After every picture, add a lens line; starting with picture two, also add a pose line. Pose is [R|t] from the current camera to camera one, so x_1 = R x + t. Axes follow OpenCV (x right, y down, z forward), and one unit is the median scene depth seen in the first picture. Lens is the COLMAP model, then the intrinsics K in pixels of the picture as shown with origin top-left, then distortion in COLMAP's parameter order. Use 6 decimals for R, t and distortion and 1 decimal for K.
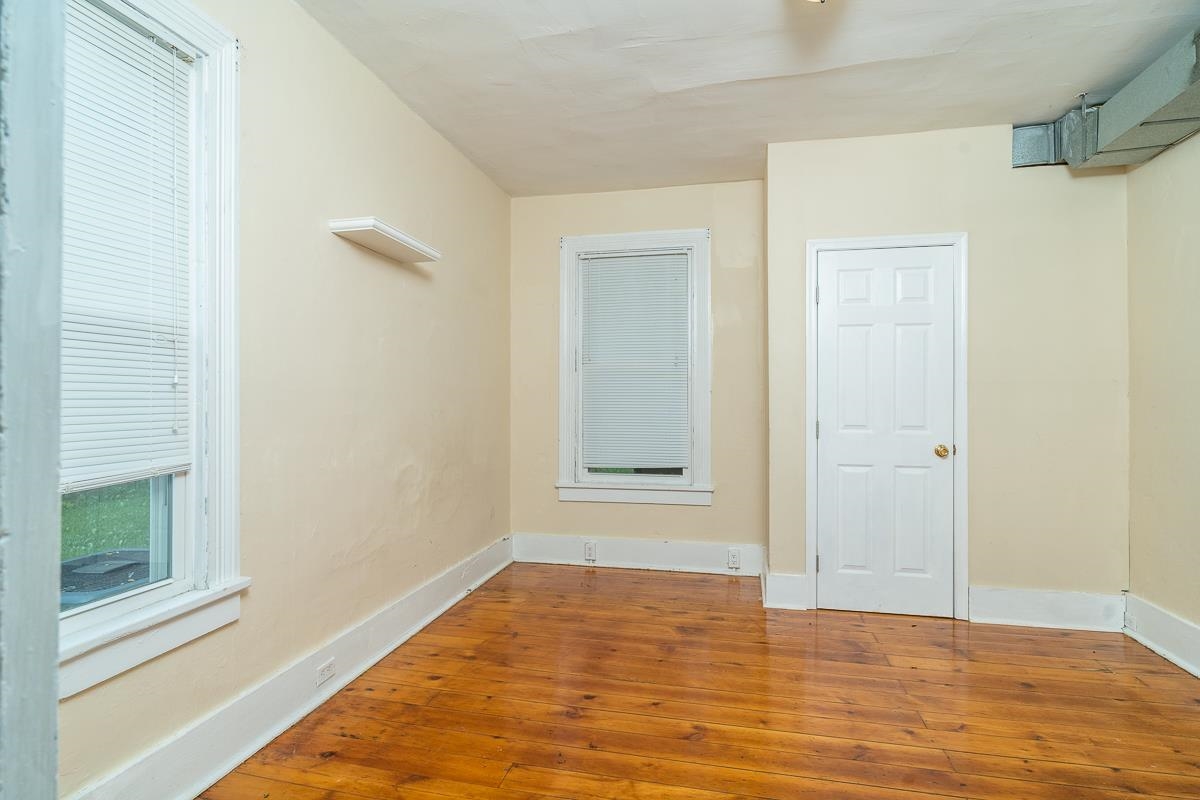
lens RADIAL K [[641.2, 0, 597.6], [0, 641.2, 392.9], [0, 0, 1]] dist [-0.003634, -0.000813]
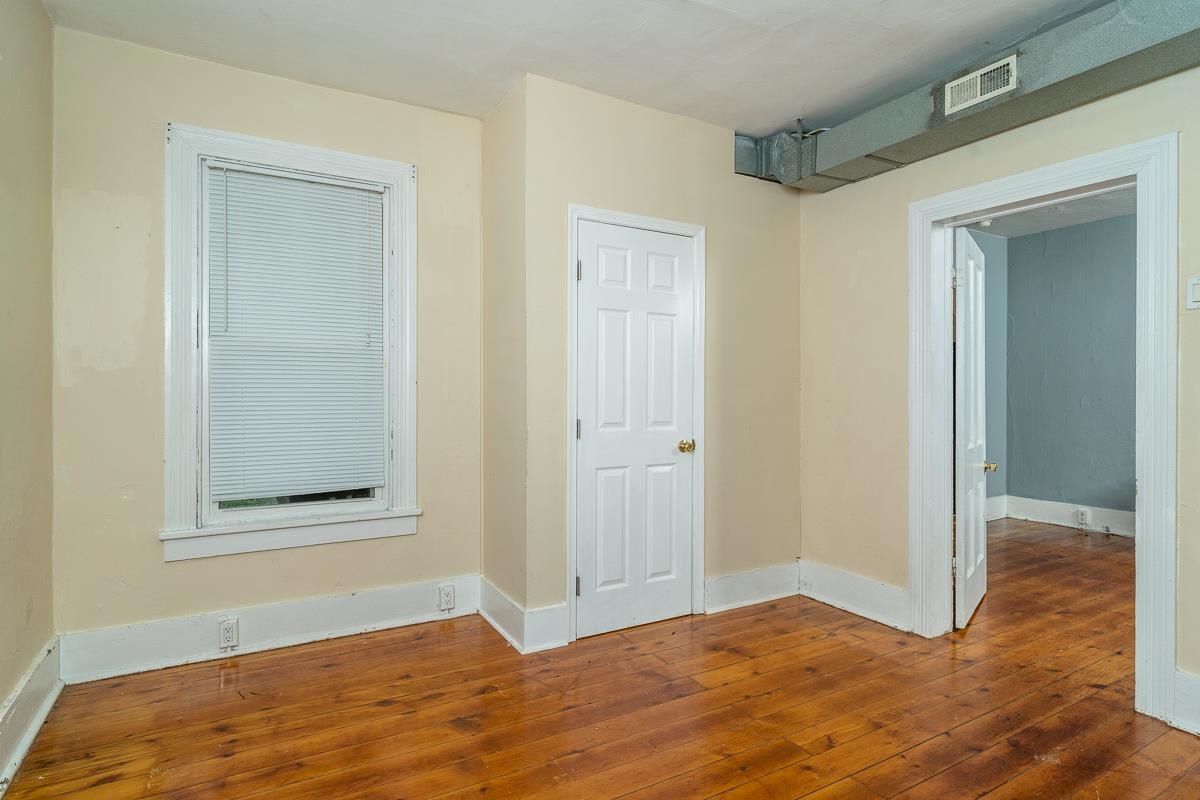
lens RADIAL K [[641.2, 0, 597.6], [0, 641.2, 392.9], [0, 0, 1]] dist [-0.003634, -0.000813]
pose [[0.728678, -0.000626, 0.684857, -0.222164], [-0.008915, 0.999906, 0.010399, -0.000205], [-0.684799, -0.013683, 0.728604, 0.366178]]
